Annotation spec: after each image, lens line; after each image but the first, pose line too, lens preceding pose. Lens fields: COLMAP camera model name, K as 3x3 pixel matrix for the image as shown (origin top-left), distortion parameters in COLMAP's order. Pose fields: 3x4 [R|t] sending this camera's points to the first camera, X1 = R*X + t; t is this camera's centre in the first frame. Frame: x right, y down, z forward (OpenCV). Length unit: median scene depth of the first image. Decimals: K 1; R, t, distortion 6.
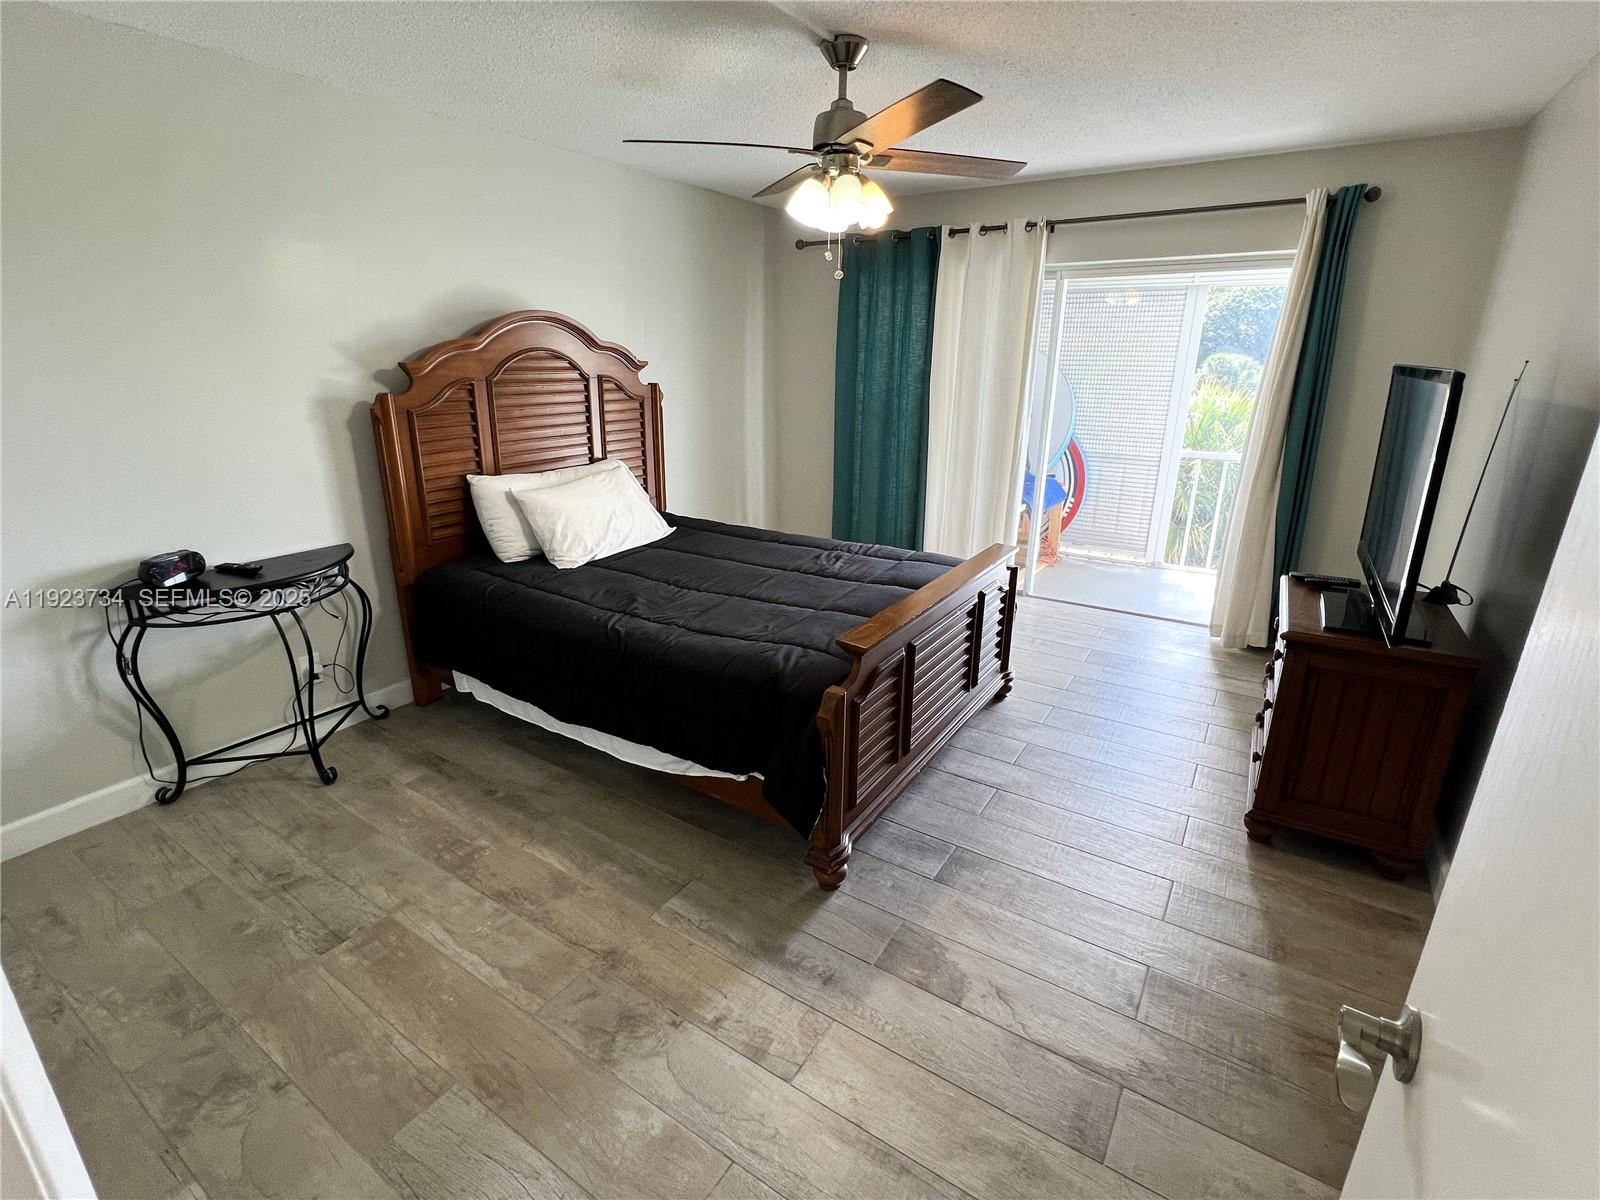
lens RADIAL K [[744.4, 0, 797.6], [0, 744.4, 597.3], [0, 0, 1]] dist [-0.001543, 0.000069]
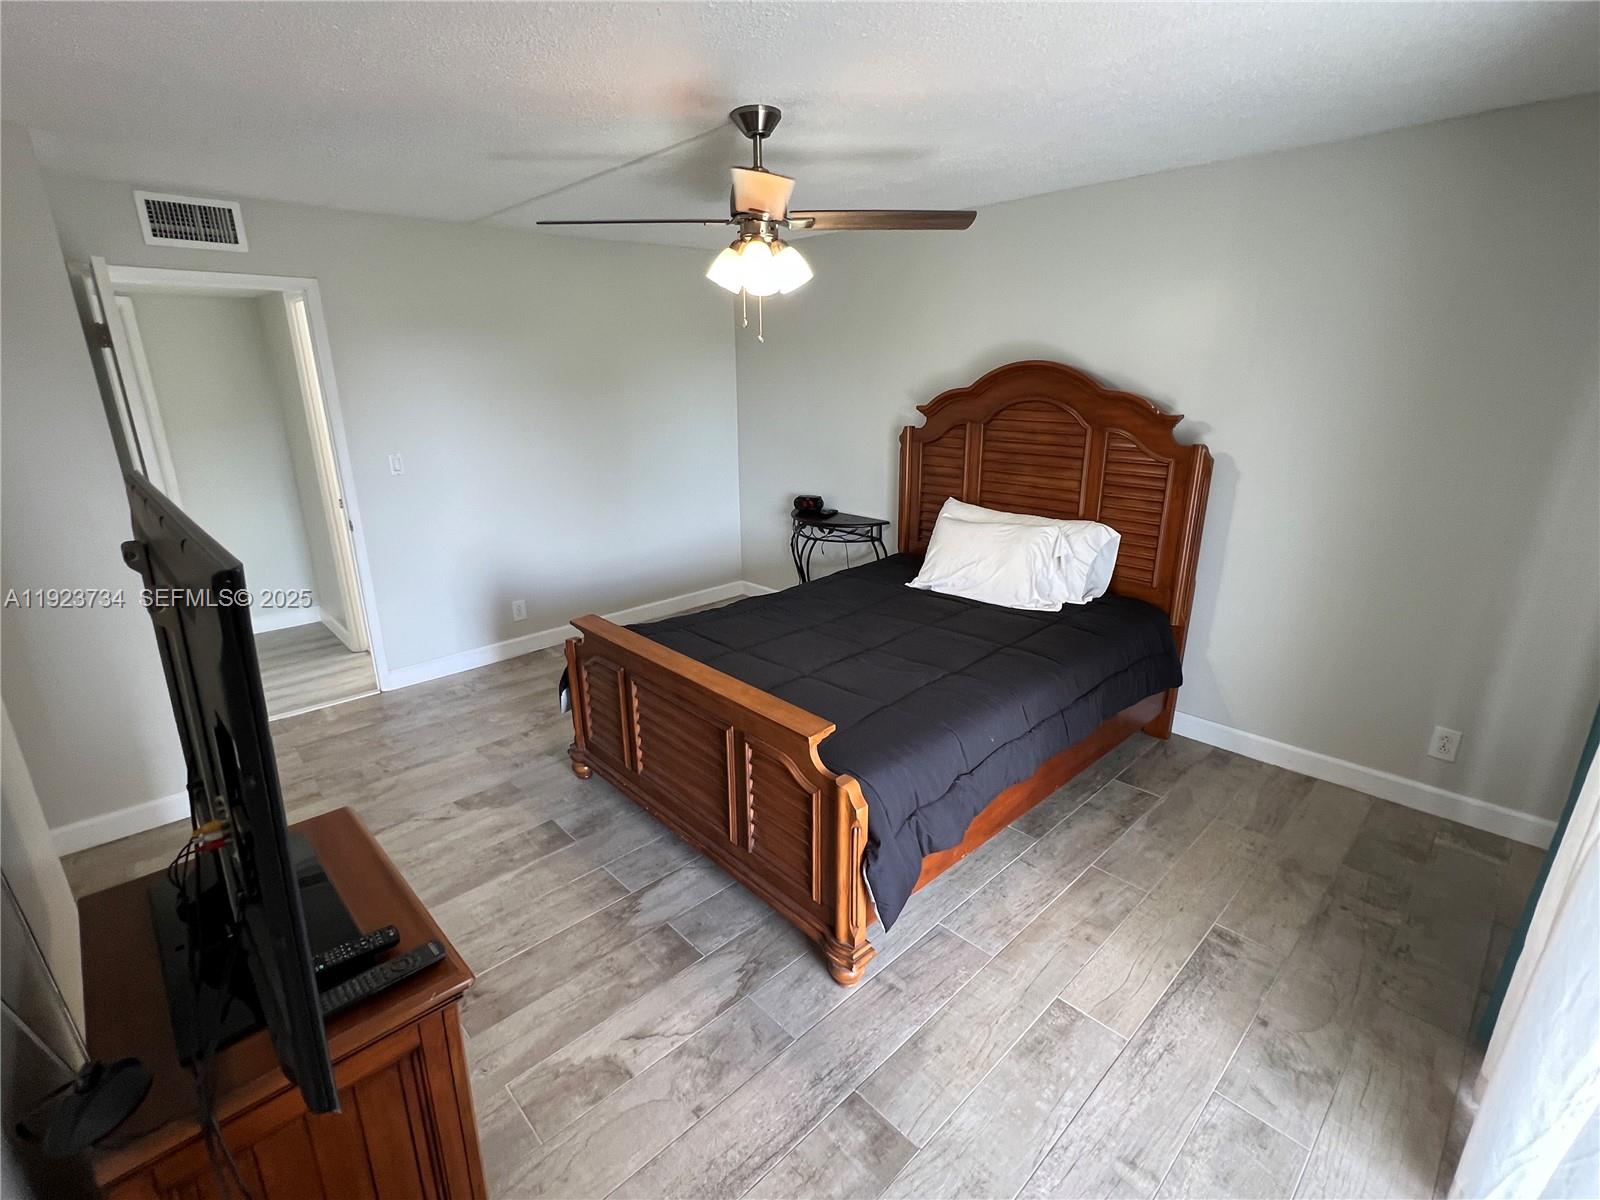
lens RADIAL K [[744.4, 0, 799.9], [0, 744.4, 597.3], [0, 0, 1]] dist [-0.001543, 0.000069]
pose [[-0.242632, 0.283520, -0.927764, 1.170462], [-0.291490, 0.890844, 0.348468, -0.540043], [0.925291, 0.354984, -0.133504, 1.438343]]
